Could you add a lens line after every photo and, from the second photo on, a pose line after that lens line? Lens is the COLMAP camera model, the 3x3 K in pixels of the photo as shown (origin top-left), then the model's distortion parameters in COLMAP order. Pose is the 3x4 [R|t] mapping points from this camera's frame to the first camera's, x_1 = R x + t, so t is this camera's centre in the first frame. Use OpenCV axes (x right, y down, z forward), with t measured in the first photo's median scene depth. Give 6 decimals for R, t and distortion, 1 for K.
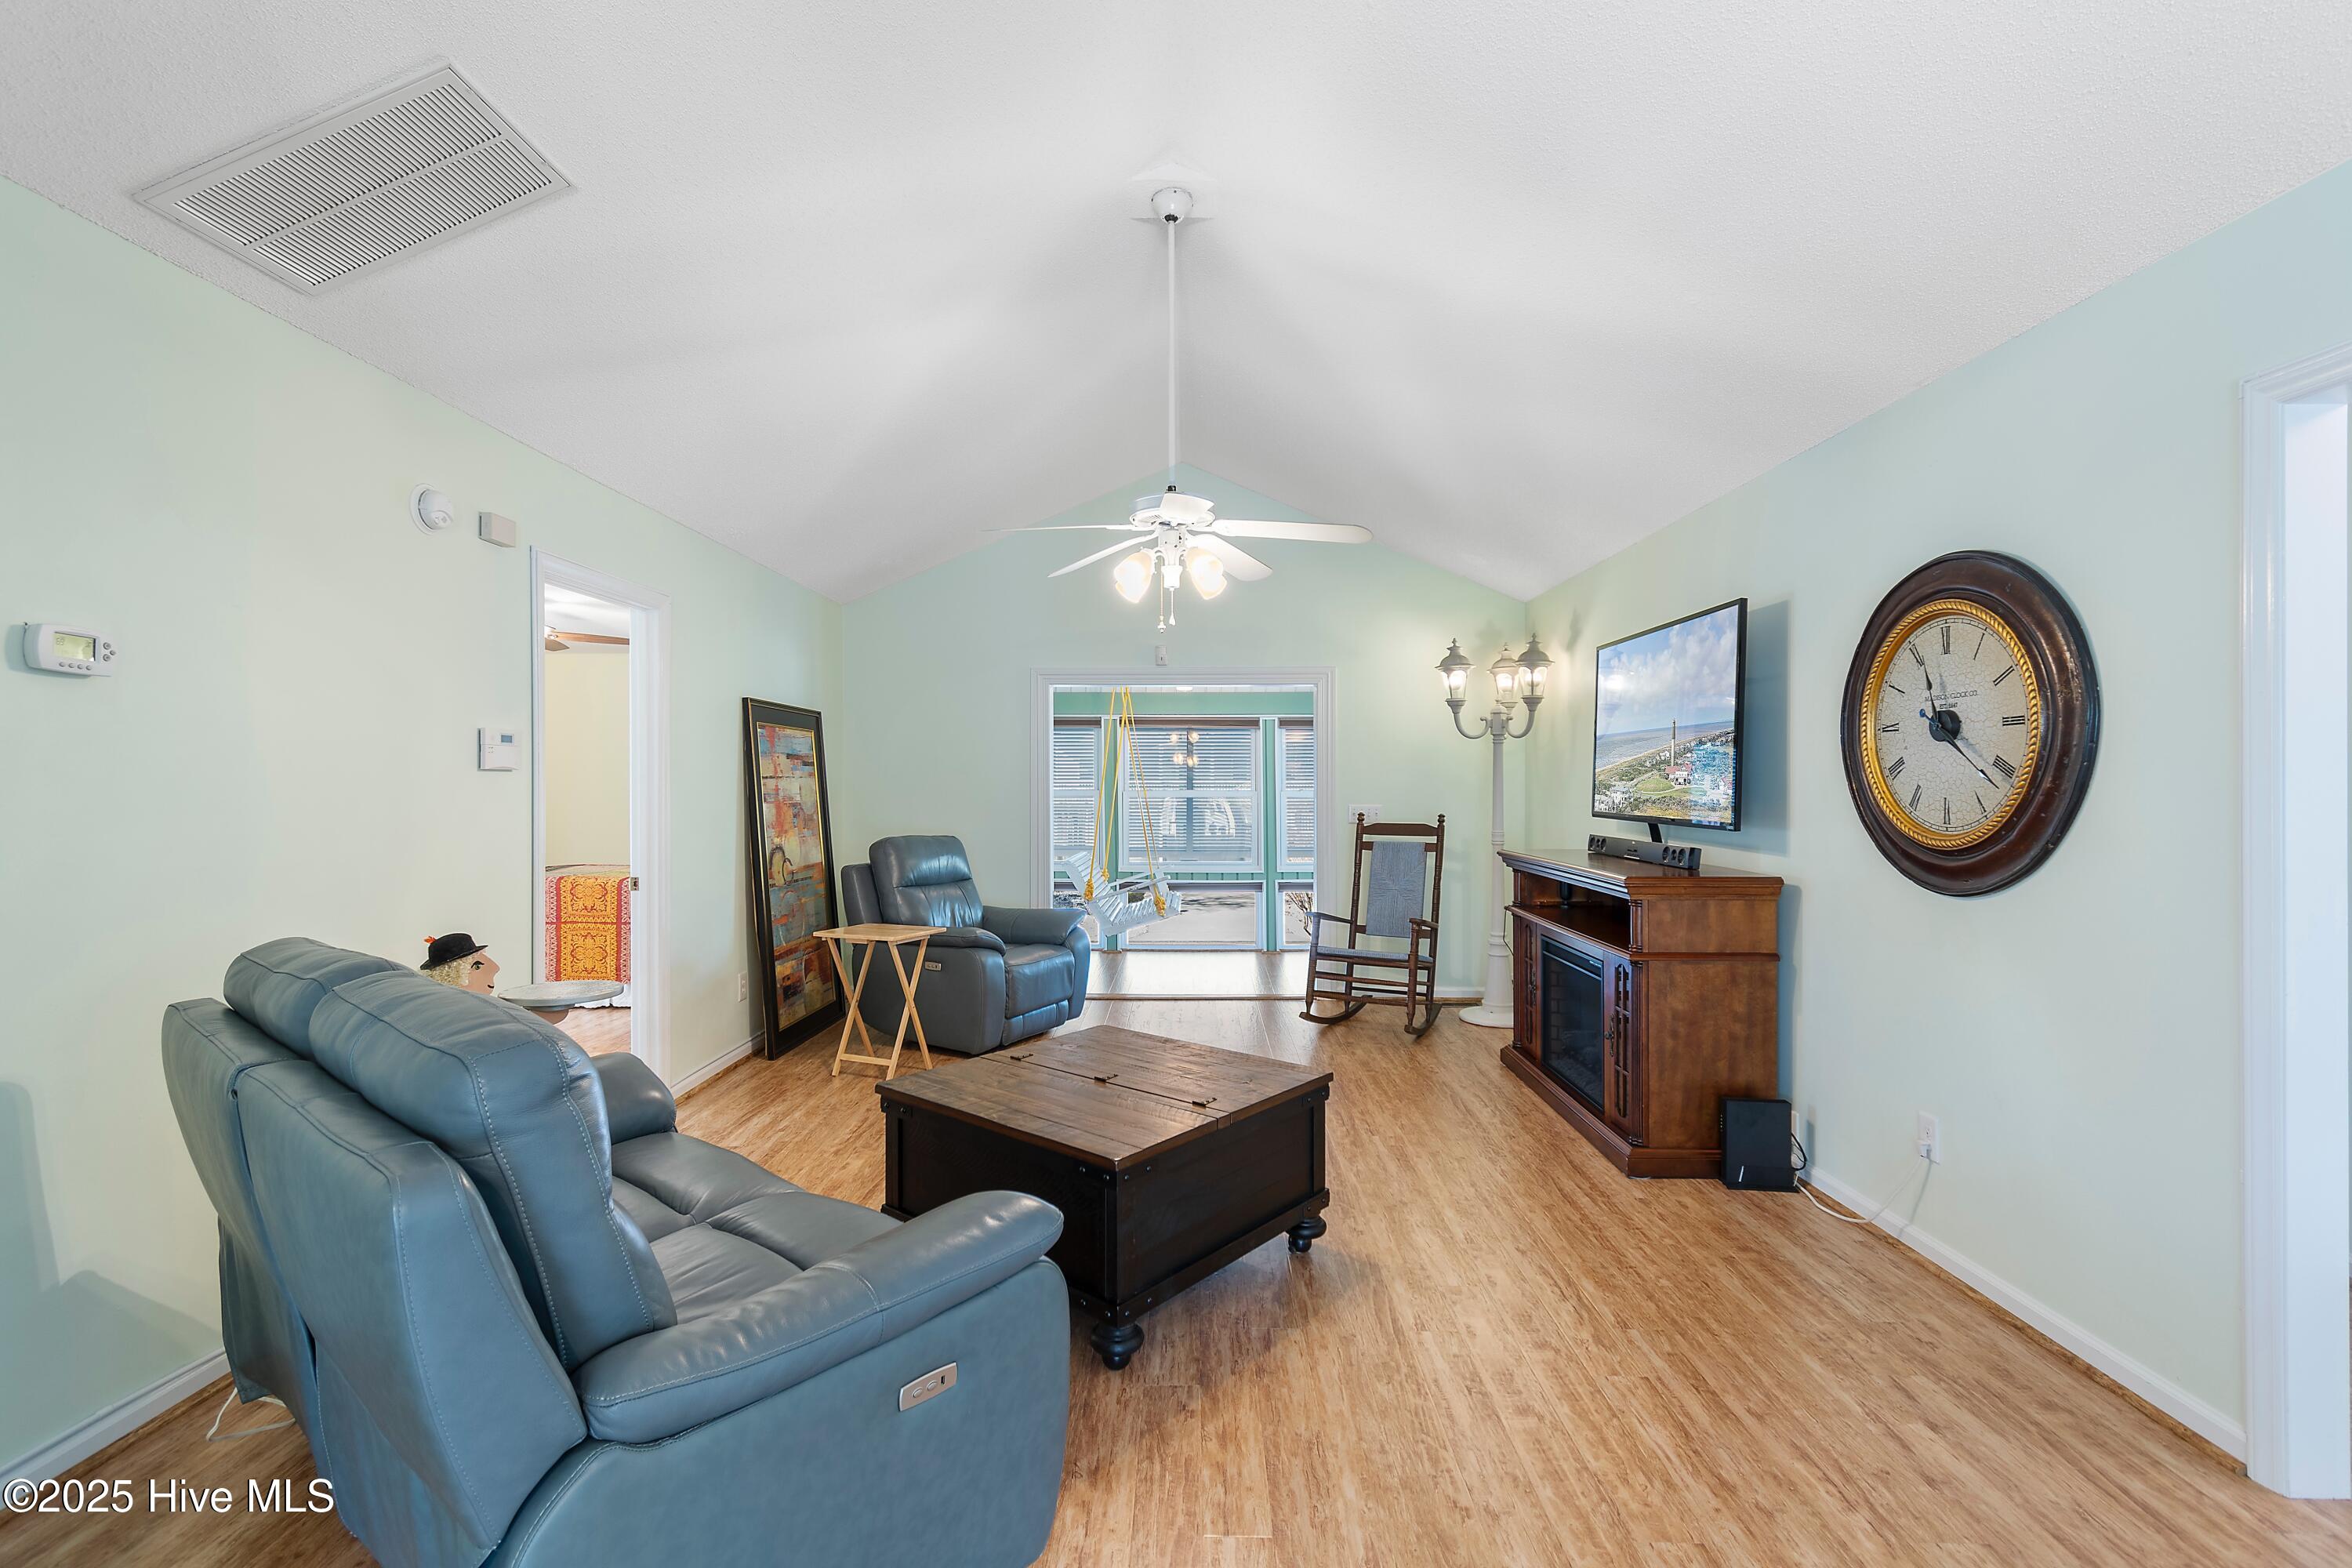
lens RADIAL K [[1063.9, 0, 1171.0], [0, 1063.9, 783.7], [0, 0, 1]] dist [0.000221, -0.000204]
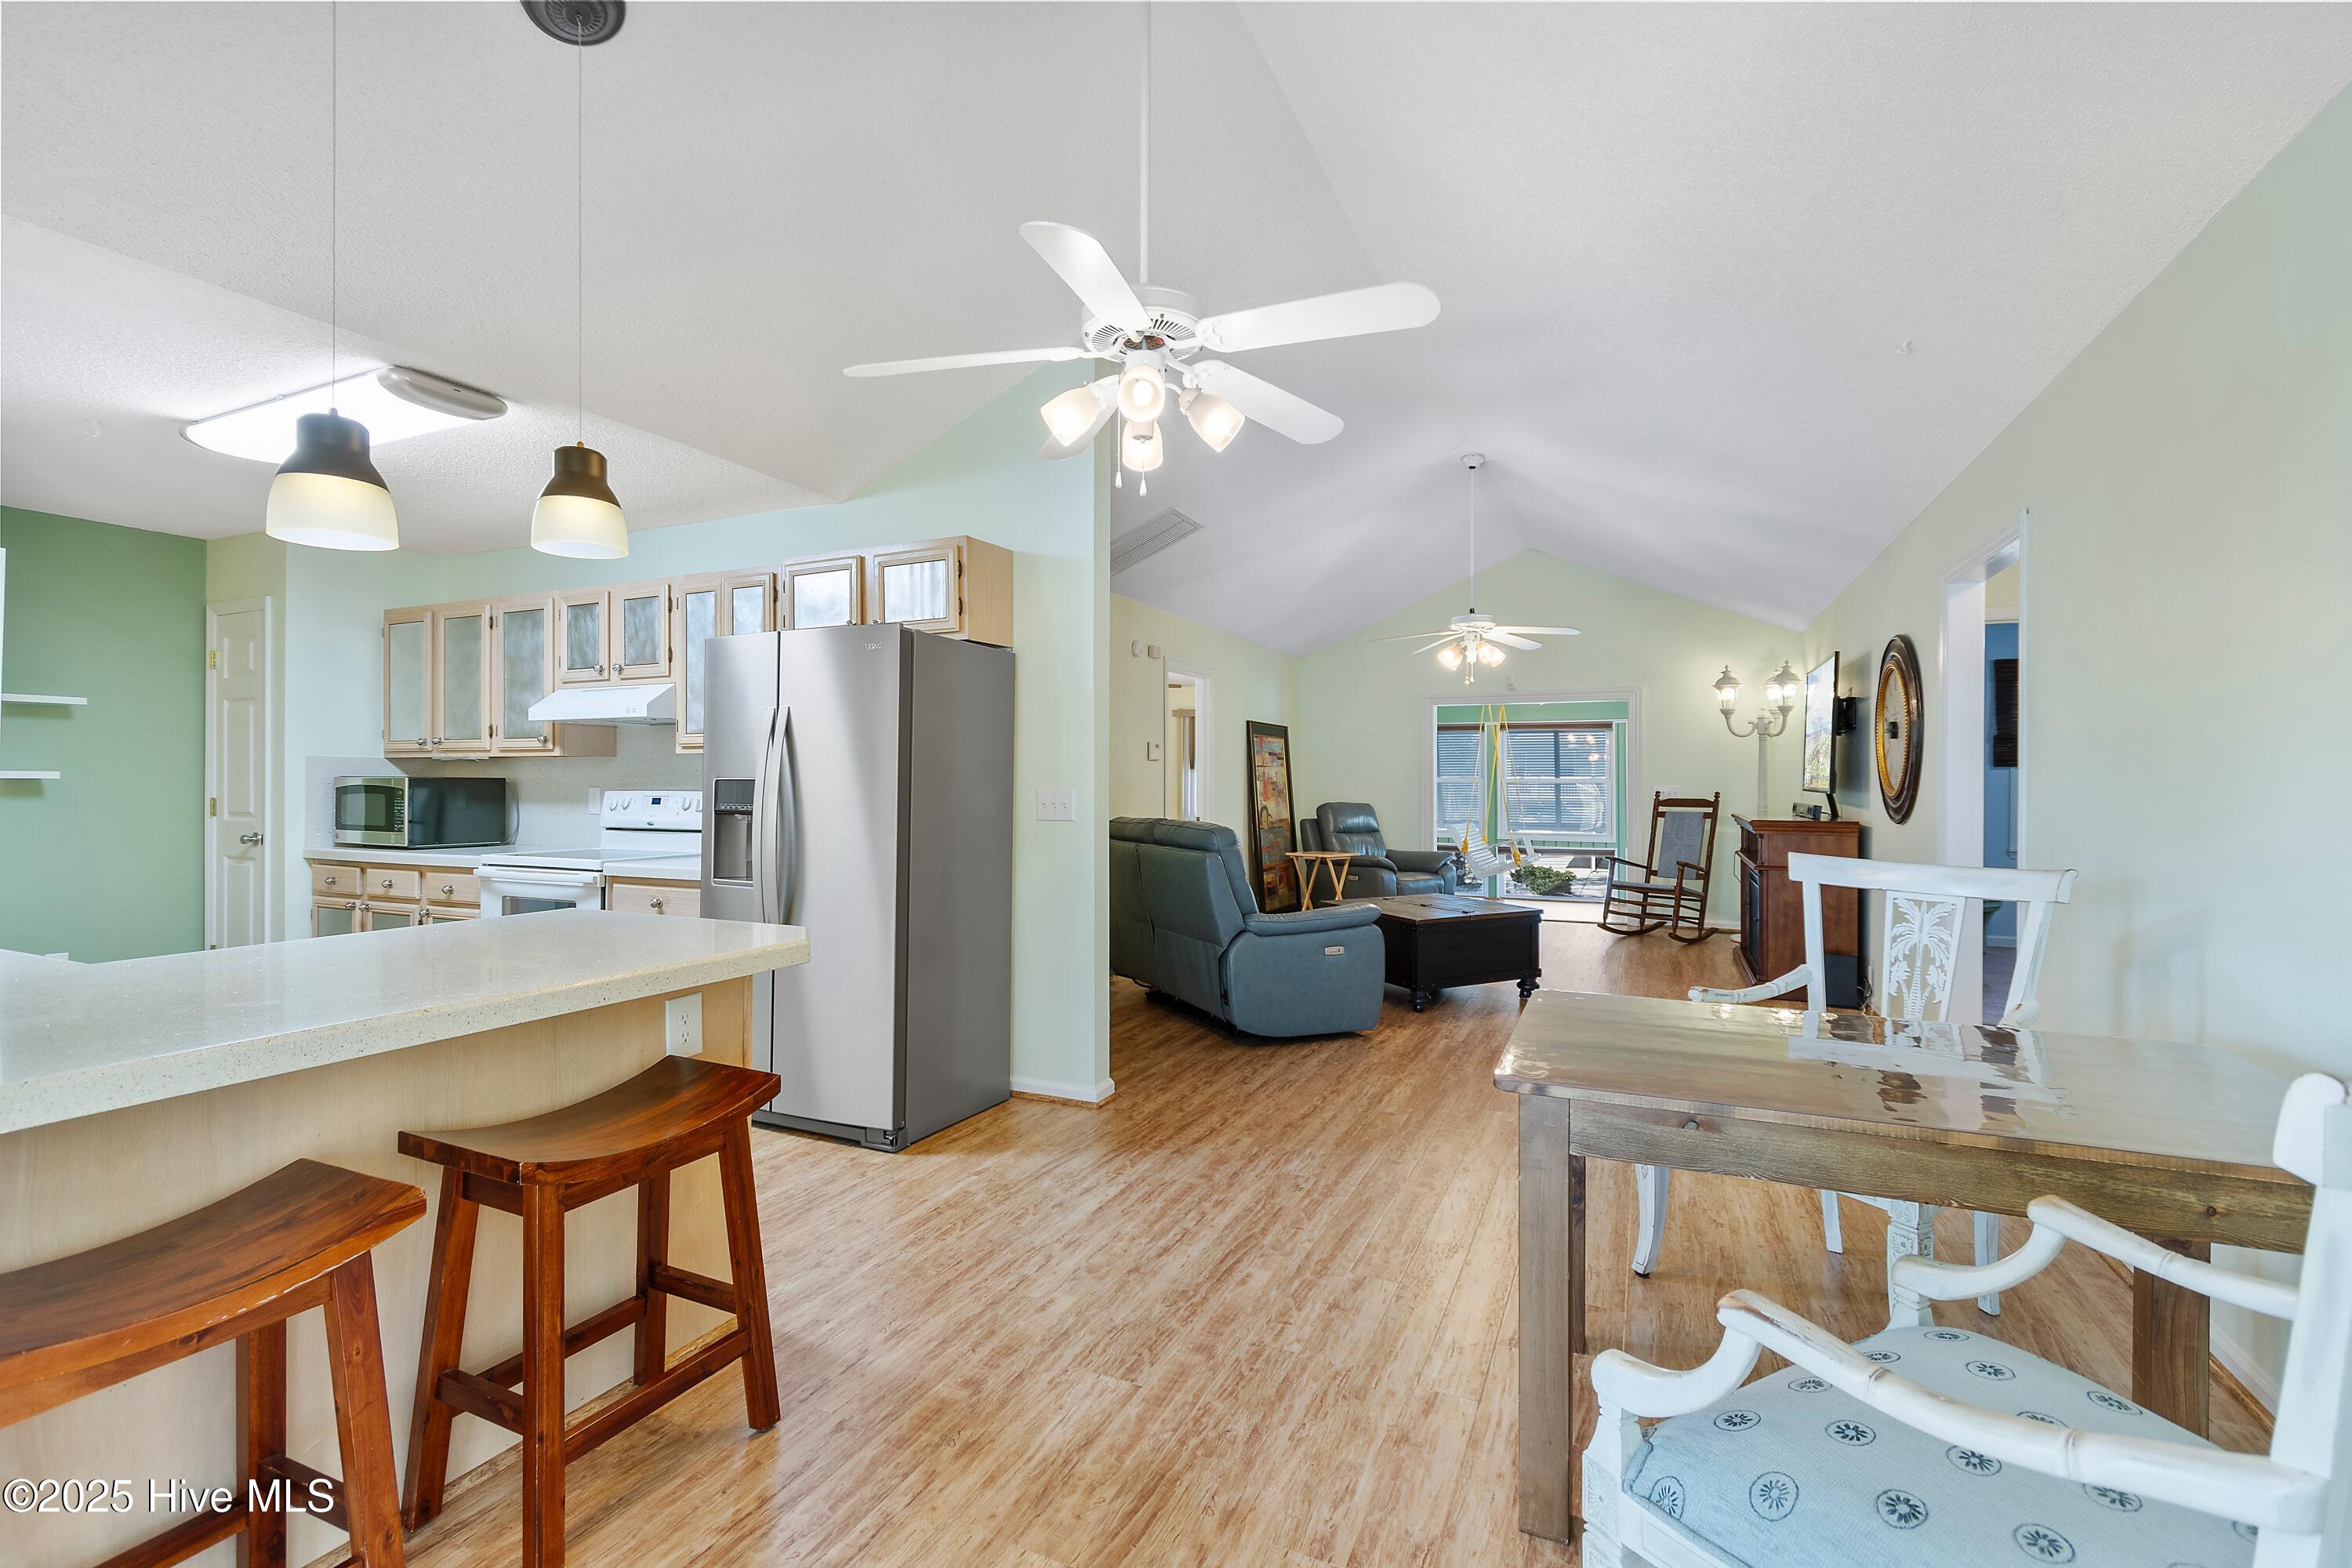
lens RADIAL K [[1029.5, 0, 1171.4], [0, 1029.5, 784.5], [0, 0, 1]] dist [0.001157, -0.000052]
pose [[0.914734, 0.003300, -0.404044, 0.182567], [-0.002333, 0.999993, 0.002885, 0.021169], [0.404051, -0.001696, 0.914735, -0.645838]]
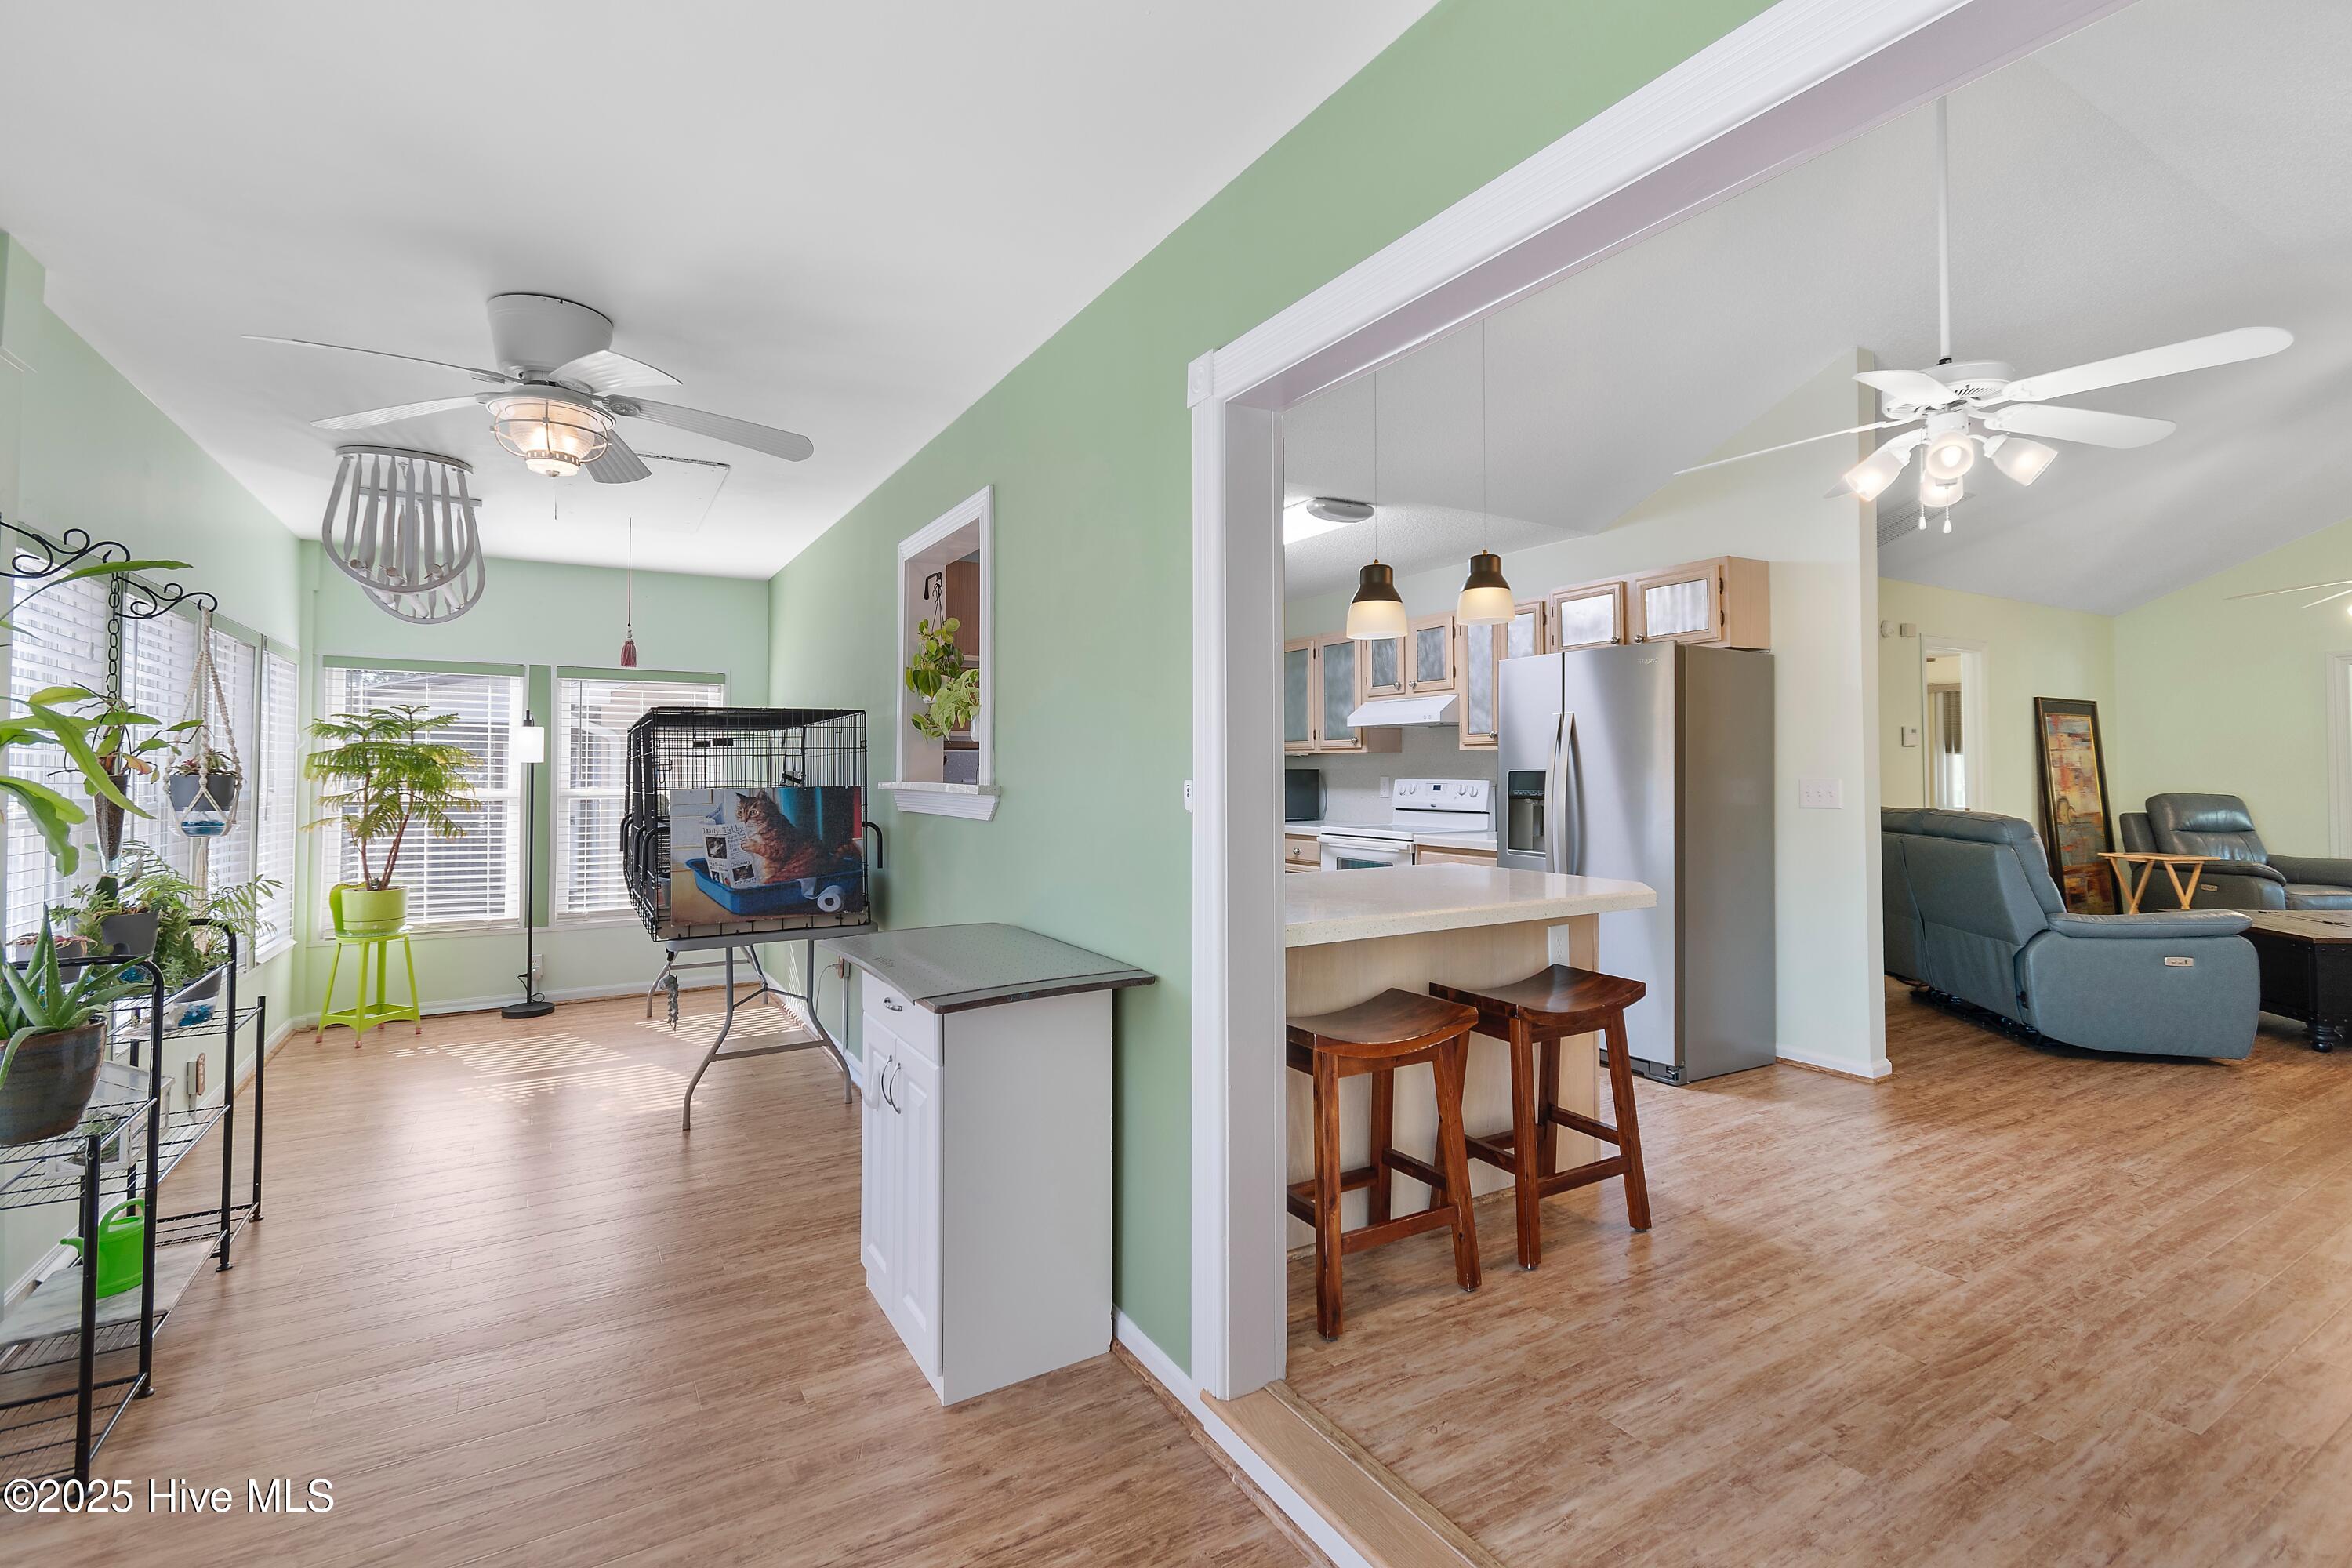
lens RADIAL K [[1052.7, 0, 1173.2], [0, 1052.7, 746.6], [0, 0, 1]] dist [0.000320, -0.000993]
pose [[0.523493, -0.018215, -0.851835, 0.243974], [0.002951, 0.999804, -0.019565, 0.015583], [0.852025, 0.007728, 0.523444, -0.875564]]
